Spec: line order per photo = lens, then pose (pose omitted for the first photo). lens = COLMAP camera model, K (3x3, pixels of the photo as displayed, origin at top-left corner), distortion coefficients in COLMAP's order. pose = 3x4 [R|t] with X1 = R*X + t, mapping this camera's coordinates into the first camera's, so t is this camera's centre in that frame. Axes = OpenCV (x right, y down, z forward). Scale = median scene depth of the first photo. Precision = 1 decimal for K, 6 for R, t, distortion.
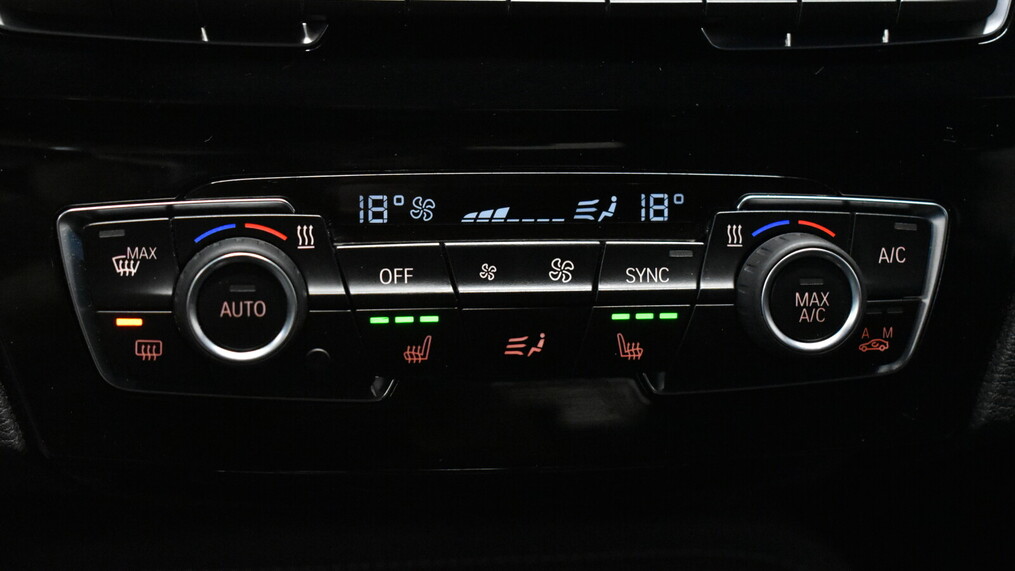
lens RADIAL K [[1858.1, 0, 507.4], [0, 1858.1, 284.3], [0, 0, 1]] dist [-0.125778, 0.000000]
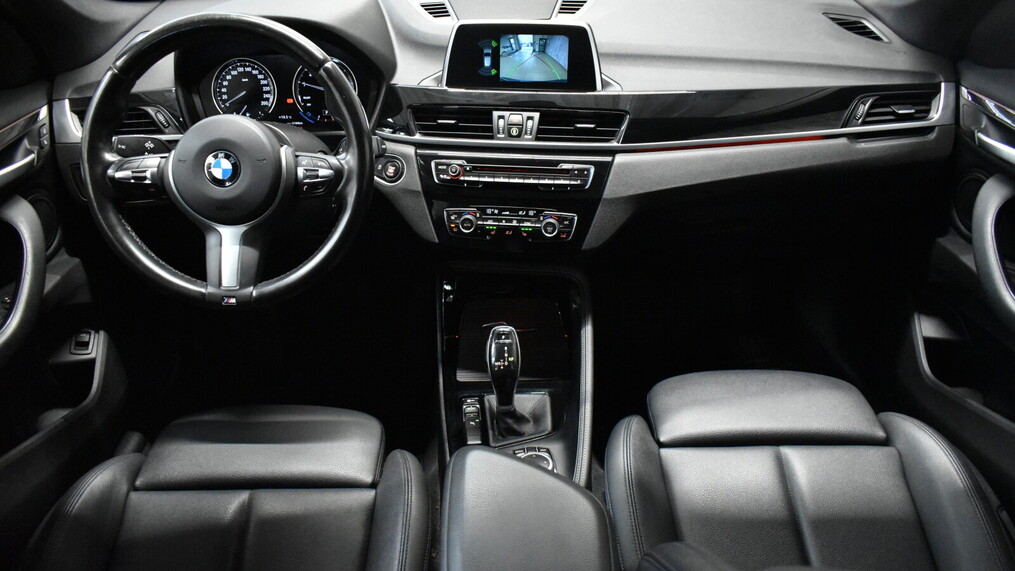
lens RADIAL K [[765.1, 0, 502.2], [0, 765.1, 284.0], [0, 0, 1]] dist [-0.023450, 0.008842]
pose [[0.961334, 0.081051, -0.263187, 0.748045], [-0.055737, 0.993194, 0.102272, -0.066189], [0.269684, -0.083648, 0.959309, -1.738142]]
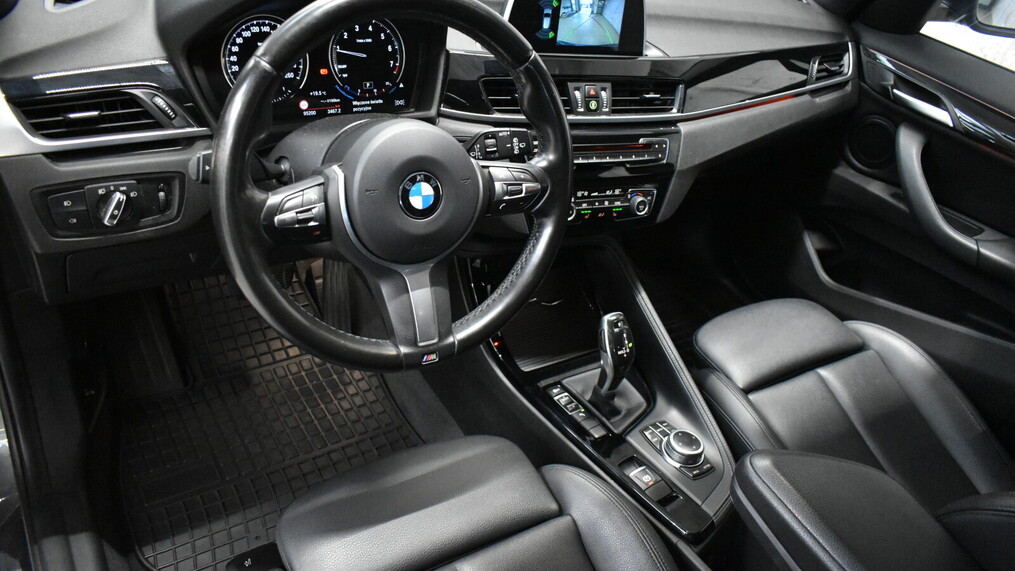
lens RADIAL K [[765.1, 0, 508.5], [0, 765.1, 282.0], [0, 0, 1]] dist [-0.023450, 0.008842]
pose [[0.955801, -0.055127, 0.288802, -1.092593], [-0.014299, 0.972387, 0.232935, -0.359068], [-0.293668, -0.226769, 0.928620, -1.454900]]
